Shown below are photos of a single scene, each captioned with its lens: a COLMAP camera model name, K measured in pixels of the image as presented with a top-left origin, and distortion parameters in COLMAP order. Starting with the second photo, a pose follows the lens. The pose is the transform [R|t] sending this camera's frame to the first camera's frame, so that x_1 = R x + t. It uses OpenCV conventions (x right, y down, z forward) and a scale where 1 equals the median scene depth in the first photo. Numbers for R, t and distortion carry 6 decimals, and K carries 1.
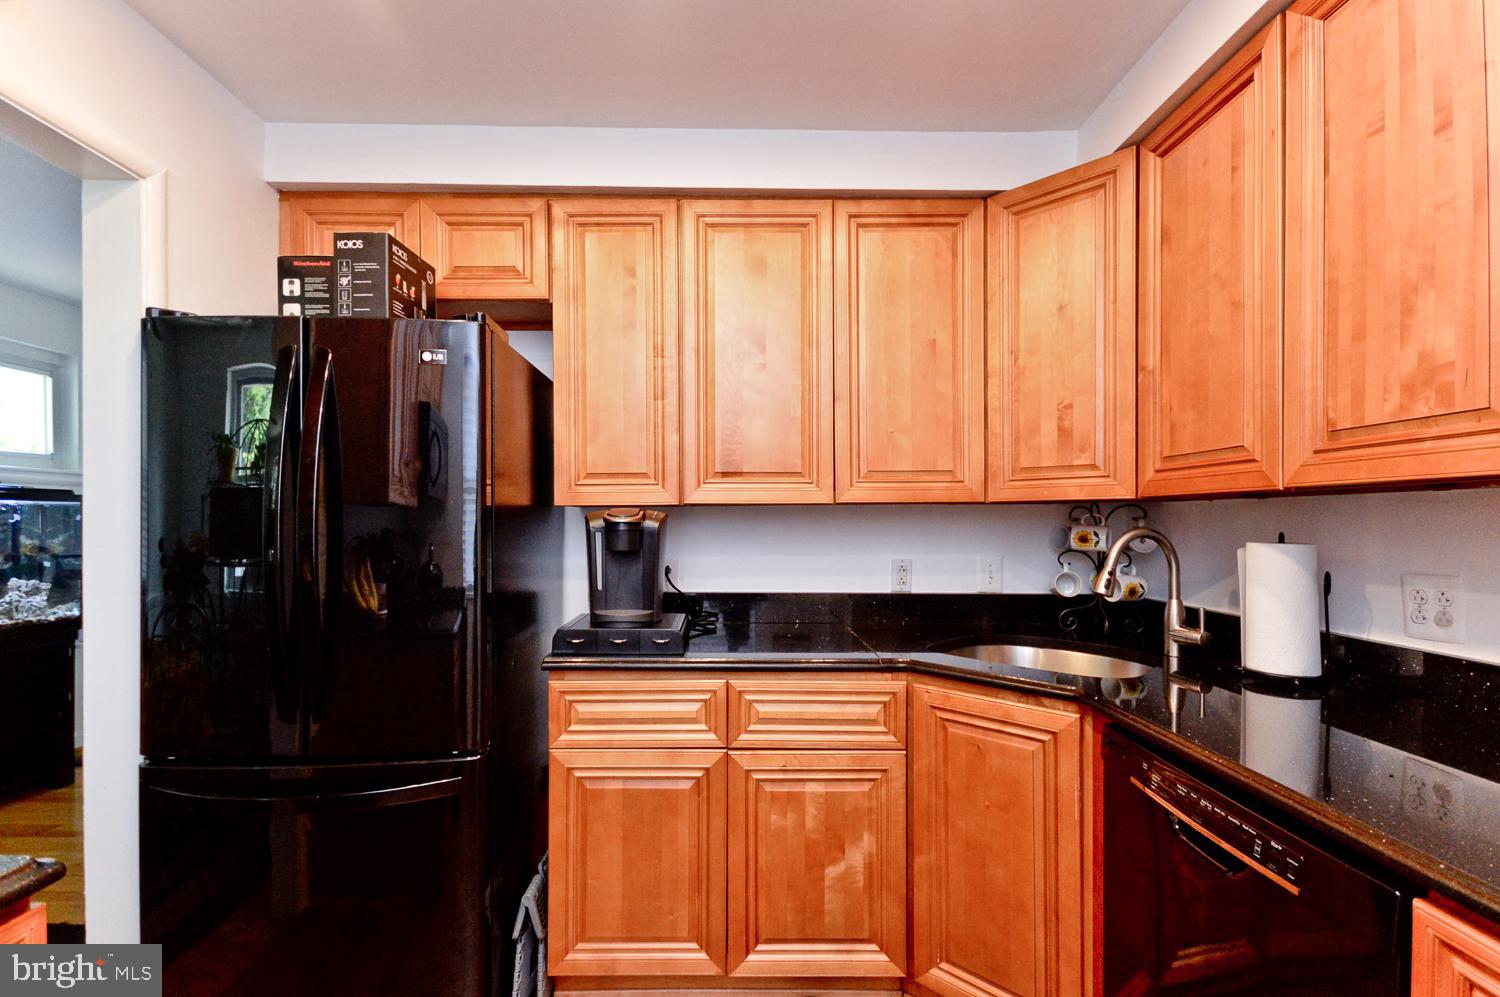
lens RADIAL K [[681.0, 0, 753.1], [0, 681.0, 523.5], [0, 0, 1]] dist [0.020396, -0.008086]
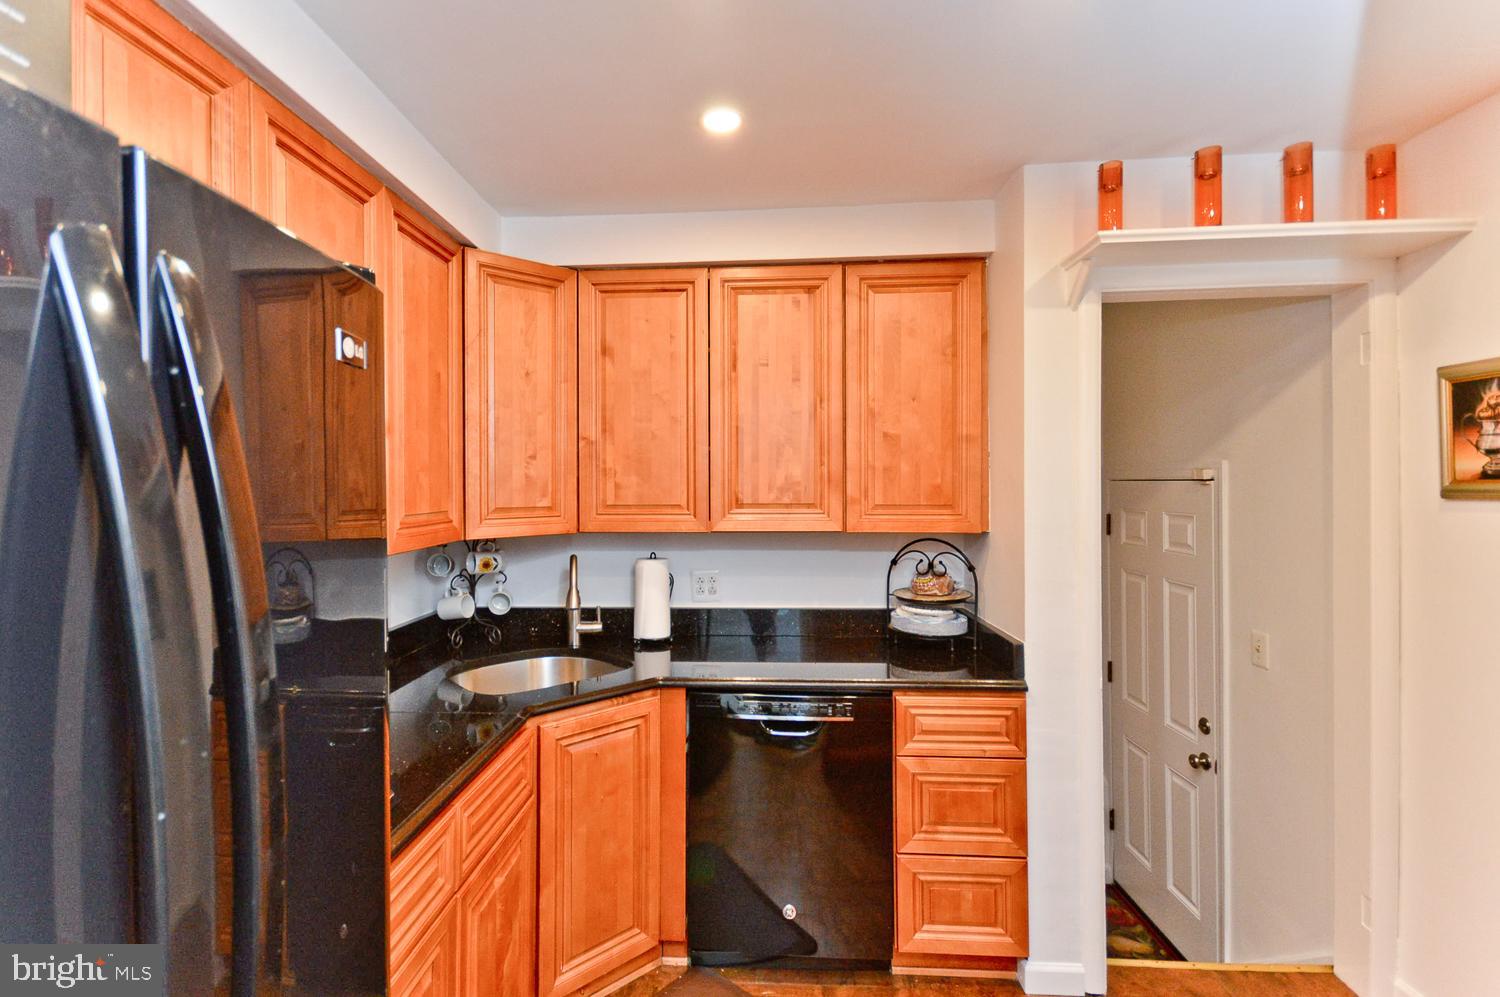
lens RADIAL K [[710.2, 0, 718.3], [0, 710.2, 487.2], [0, 0, 1]] dist [0.011493, 0.001703]
pose [[0.073979, -0.005426, 0.997245, -0.852210], [0.009641, 0.999942, 0.004726, -0.138268], [-0.997213, 0.009264, 0.074027, 0.658554]]
